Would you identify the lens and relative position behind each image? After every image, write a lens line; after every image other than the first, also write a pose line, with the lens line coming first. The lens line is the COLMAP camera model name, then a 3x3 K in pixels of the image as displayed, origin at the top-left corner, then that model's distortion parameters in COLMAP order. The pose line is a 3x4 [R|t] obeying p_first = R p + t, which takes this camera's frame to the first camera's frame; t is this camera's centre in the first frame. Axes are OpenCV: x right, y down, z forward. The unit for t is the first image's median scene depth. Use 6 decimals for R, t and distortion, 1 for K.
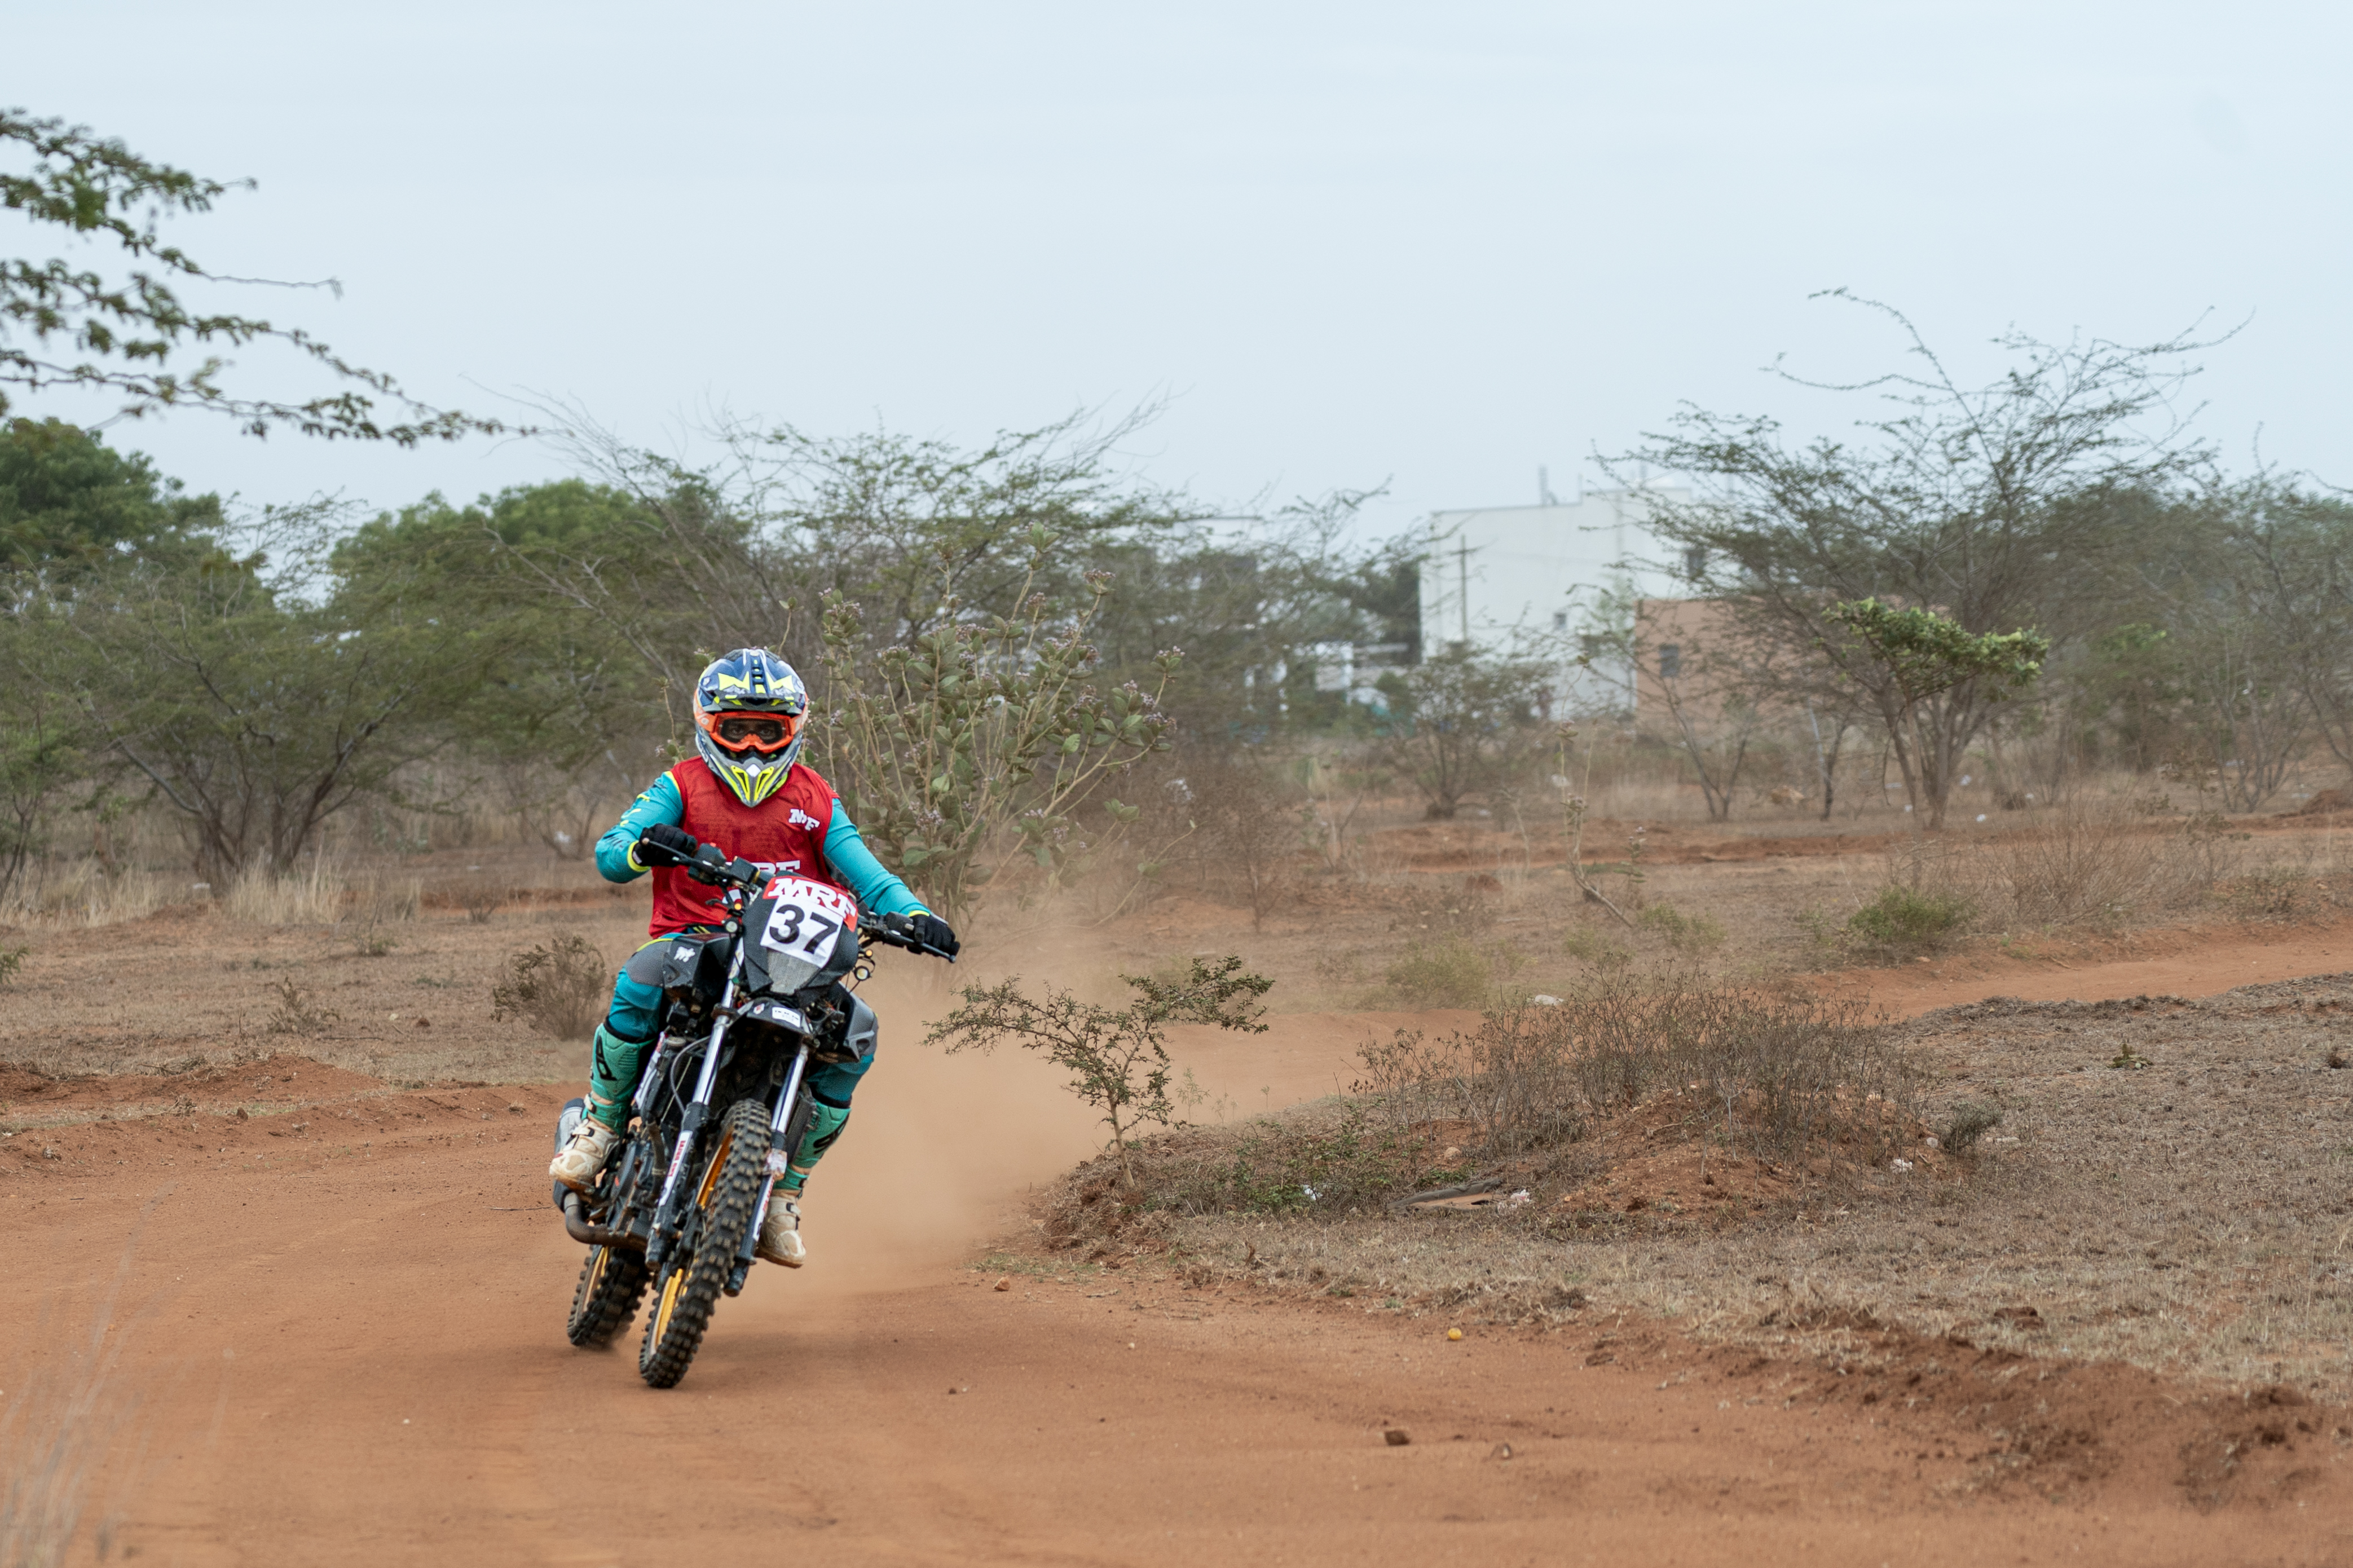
lens RADIAL K [[7254.8, 0, 1292.9], [0, 7254.8, 785.9], [0, 0, 1]] dist [-0.037677, 0.316996]
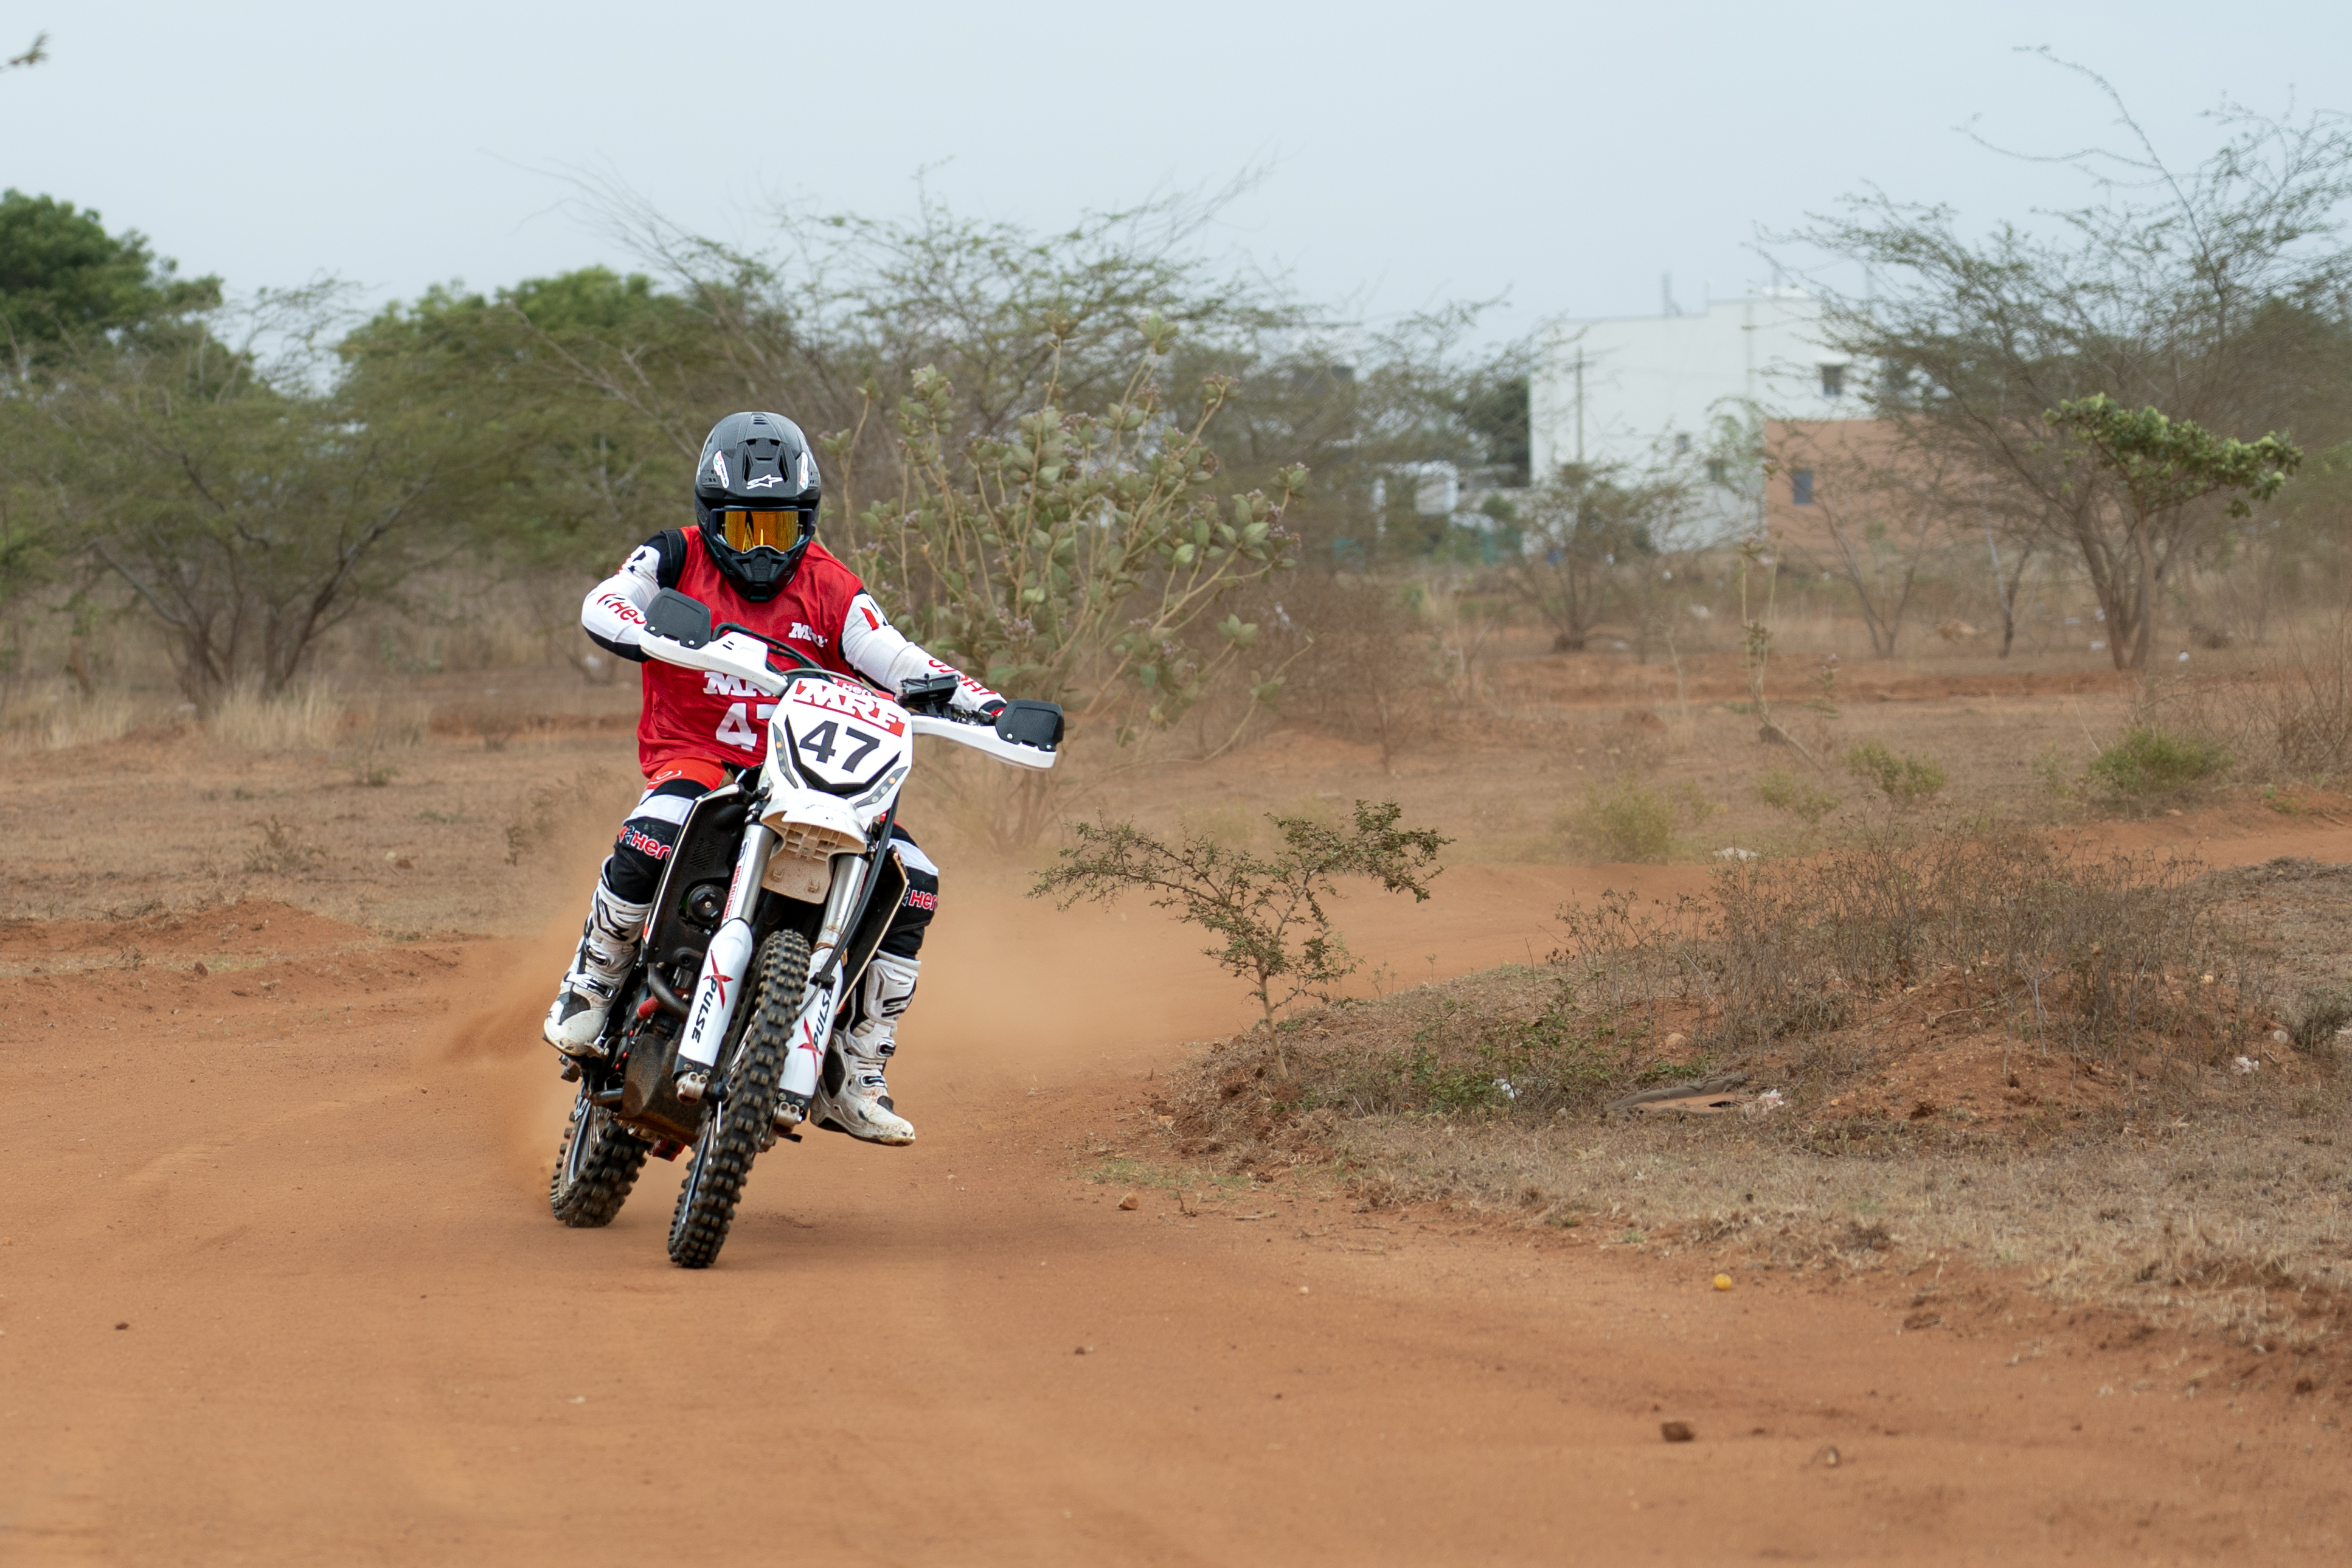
lens RADIAL K [[6961.6, 0, 1171.9], [0, 6961.6, 682.8], [0, 0, 1]] dist [-0.034581, 0.188142]
pose [[0.999745, 0.012972, -0.018485, -0.017970], [-0.012879, 0.999904, 0.005153, 0.006491], [0.018550, -0.004913, 0.999816, 0.194860]]
